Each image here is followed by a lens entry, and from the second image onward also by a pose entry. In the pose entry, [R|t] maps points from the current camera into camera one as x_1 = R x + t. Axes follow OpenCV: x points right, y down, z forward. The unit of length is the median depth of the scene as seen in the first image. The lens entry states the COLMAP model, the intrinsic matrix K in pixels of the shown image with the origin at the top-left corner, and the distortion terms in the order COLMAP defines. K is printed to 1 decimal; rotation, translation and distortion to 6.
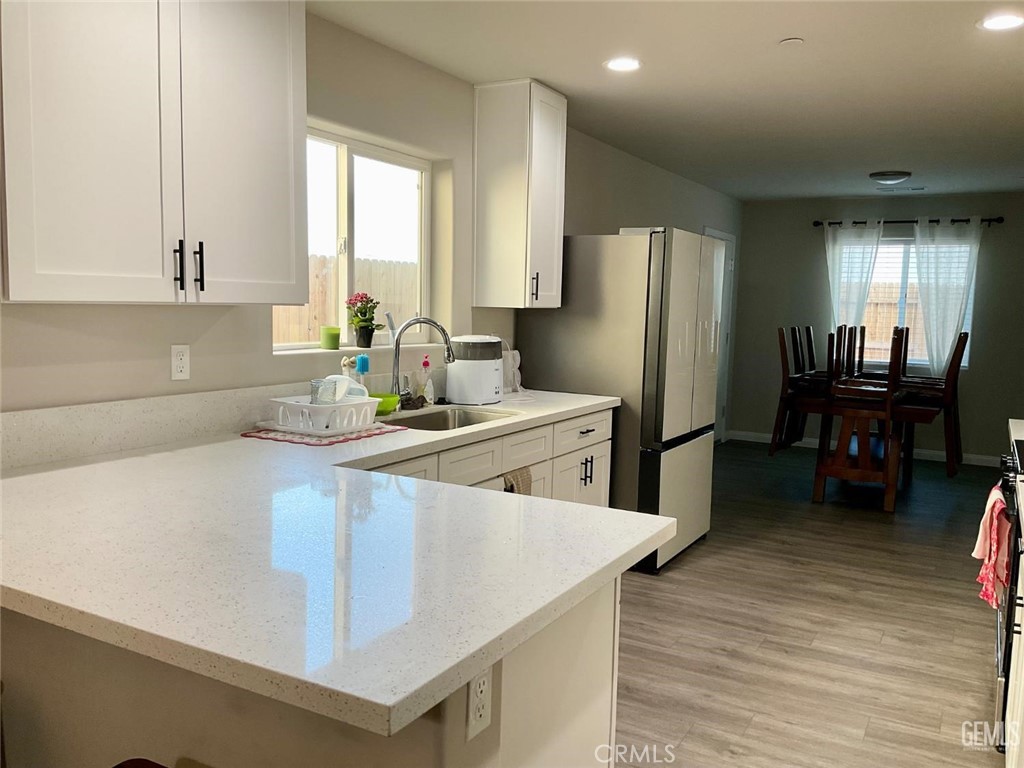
lens RADIAL K [[846.5, 0, 512.0], [0, 846.5, 384.0], [0, 0, 1]] dist [0.009826, -0.001424]
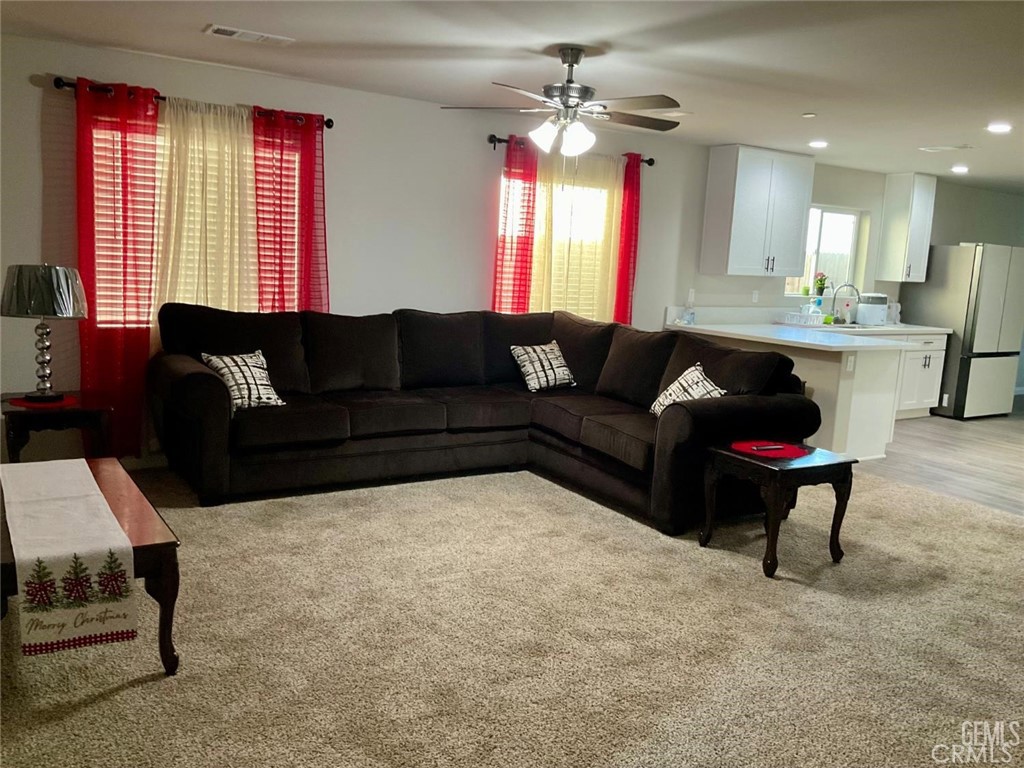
lens RADIAL K [[846.5, 0, 512.0], [0, 846.5, 384.0], [0, 0, 1]] dist [0.009826, -0.001424]
pose [[0.882307, 0.096093, -0.460760, 0.156037], [-0.077103, 0.995221, 0.059912, 0.110112], [0.464315, -0.017335, 0.885500, -1.299109]]
